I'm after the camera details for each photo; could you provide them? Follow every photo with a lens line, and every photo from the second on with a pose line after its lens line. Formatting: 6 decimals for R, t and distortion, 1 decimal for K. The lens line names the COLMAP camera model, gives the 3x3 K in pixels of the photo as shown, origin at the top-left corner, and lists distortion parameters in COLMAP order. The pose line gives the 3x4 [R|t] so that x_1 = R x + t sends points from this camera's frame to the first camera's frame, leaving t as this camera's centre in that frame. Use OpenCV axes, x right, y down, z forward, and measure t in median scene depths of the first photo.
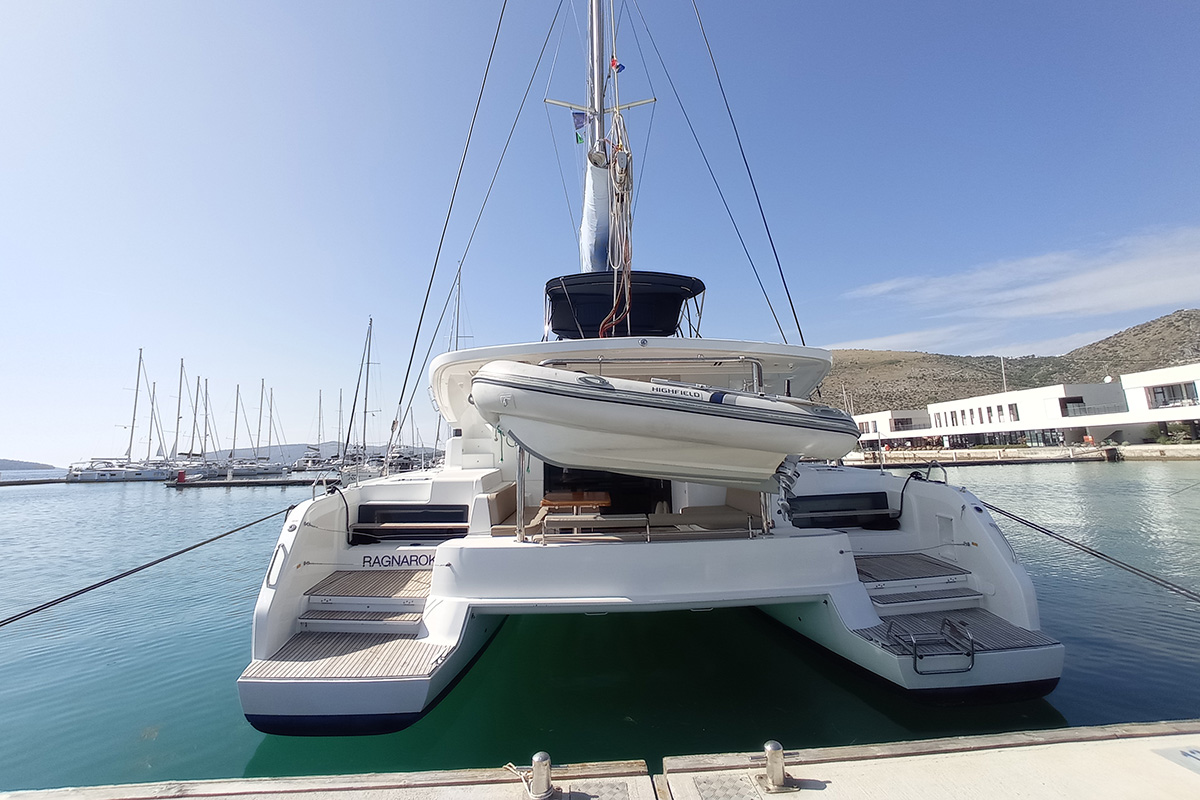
lens RADIAL K [[538.0, 0, 609.3], [0, 538.0, 358.4], [0, 0, 1]] dist [-0.030986, 0.005222]
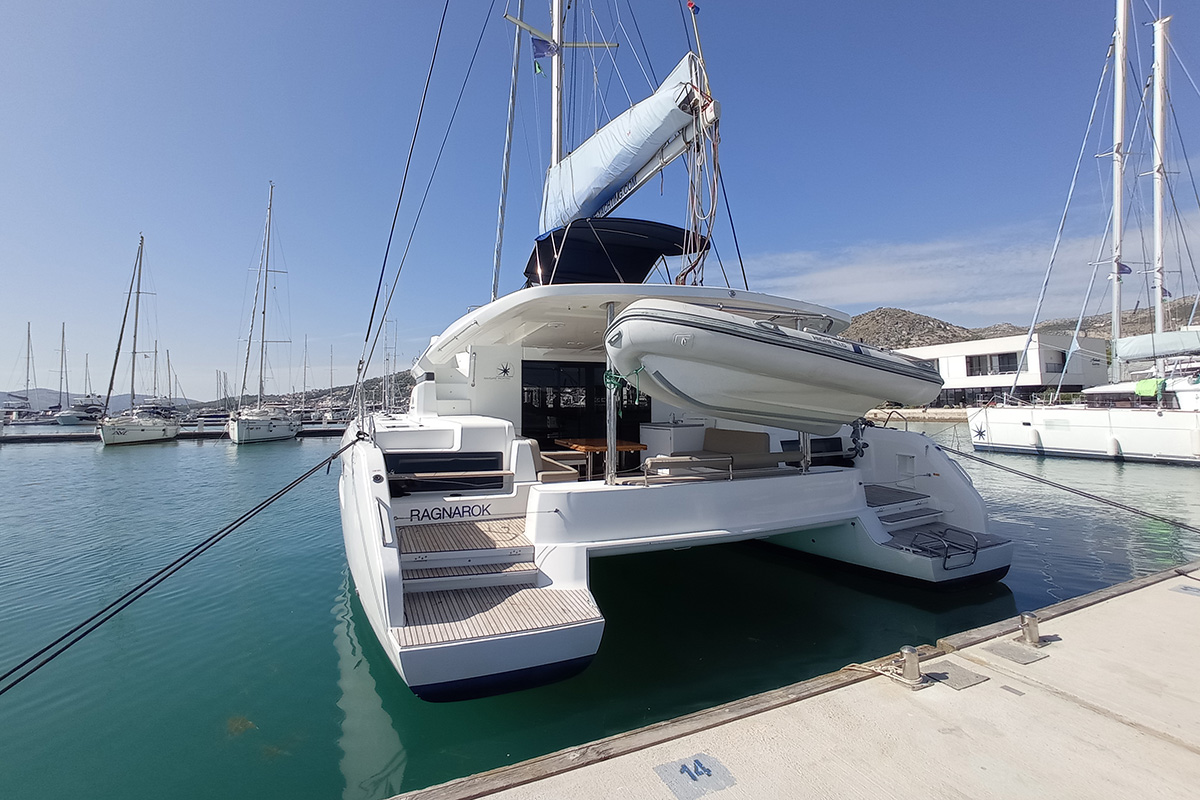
lens RADIAL K [[538.0, 0, 565.5], [0, 538.0, 371.0], [0, 0, 1]] dist [-0.030986, 0.005222]
pose [[0.936594, 0.040272, 0.348096, -0.541071], [-0.074599, 0.993518, 0.085775, 0.048880], [-0.342385, -0.106304, 0.933527, 0.111038]]
